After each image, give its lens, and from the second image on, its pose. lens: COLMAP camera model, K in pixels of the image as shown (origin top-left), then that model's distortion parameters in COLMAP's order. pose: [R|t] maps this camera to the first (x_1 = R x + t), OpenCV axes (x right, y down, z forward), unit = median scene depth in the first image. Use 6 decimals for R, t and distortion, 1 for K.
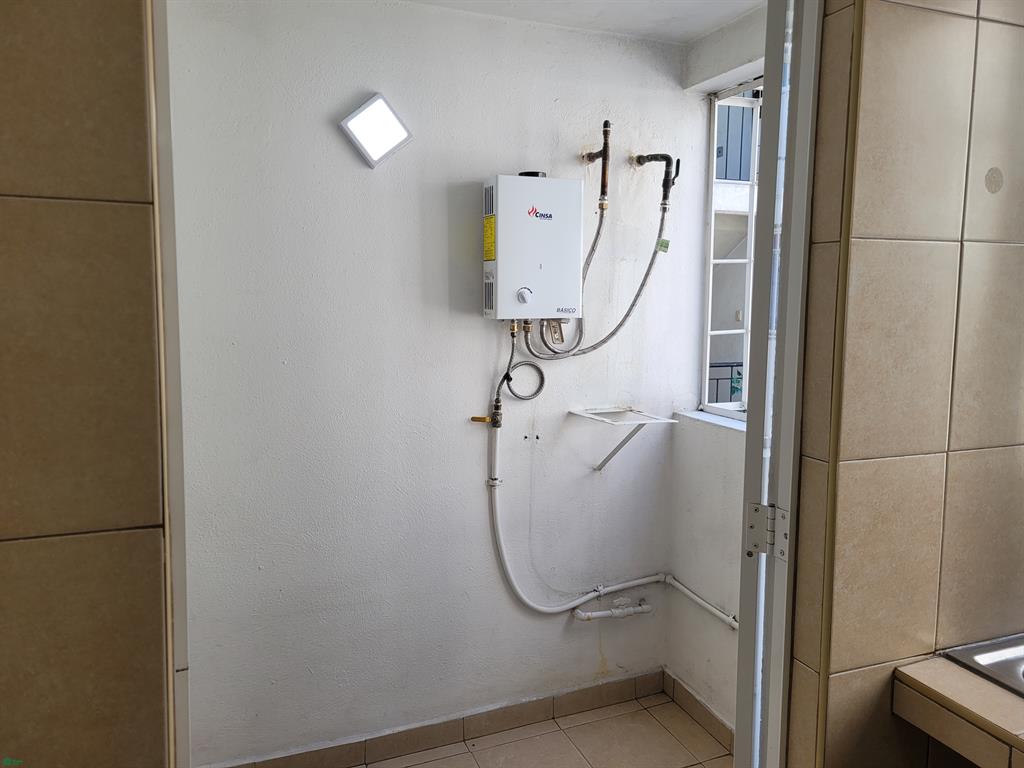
lens RADIAL K [[775.4, 0, 515.6], [0, 775.4, 378.7], [0, 0, 1]] dist [0.046308, -0.034042]
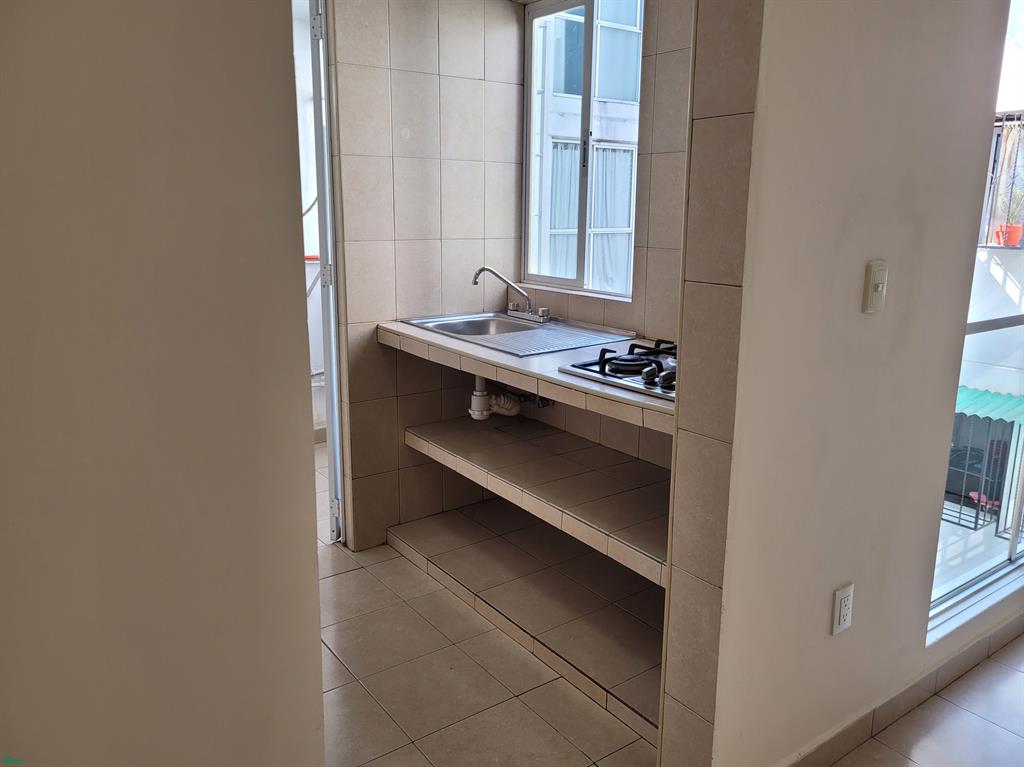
lens RADIAL K [[775.4, 0, 506.6], [0, 775.4, 368.7], [0, 0, 1]] dist [0.046308, -0.034042]
pose [[0.969637, -0.058540, 0.237437, 0.280418], [0.032729, 0.993255, 0.111231, 0.245466], [-0.242347, -0.100083, 0.965014, -1.632836]]
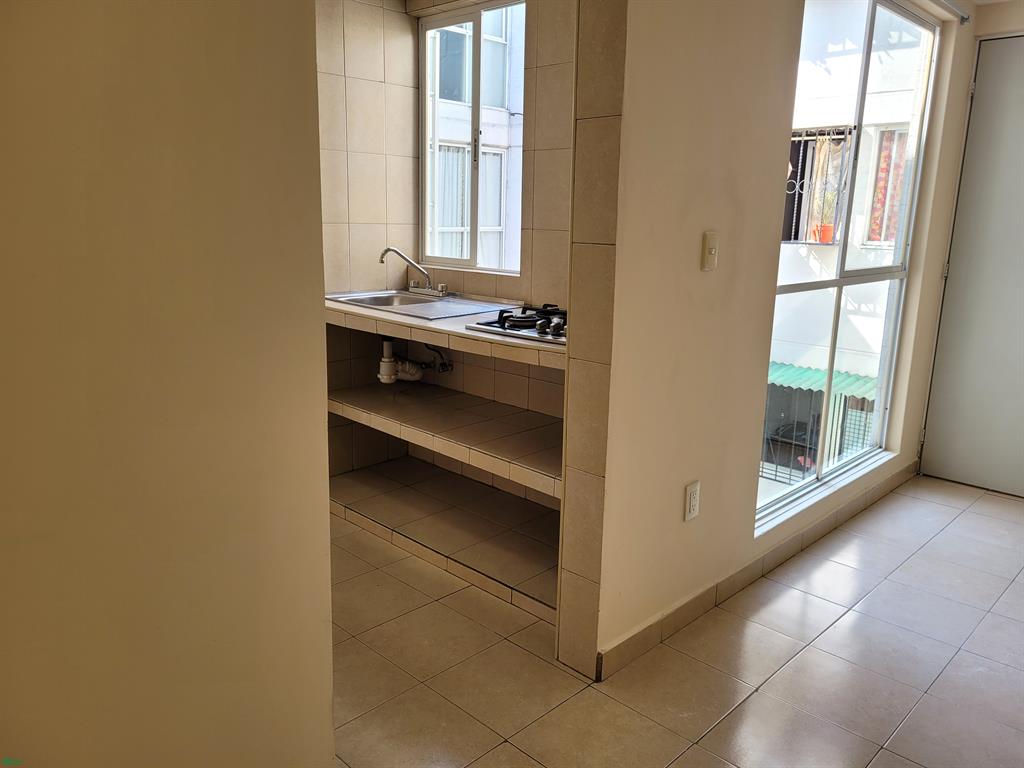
lens RADIAL K [[775.4, 0, 499.7], [0, 775.4, 369.2], [0, 0, 1]] dist [0.046308, -0.034042]
pose [[0.917029, -0.077160, 0.391284, 0.047884], [0.035813, 0.993074, 0.111898, 0.334493], [-0.397208, -0.088601, 0.913442, -1.957192]]
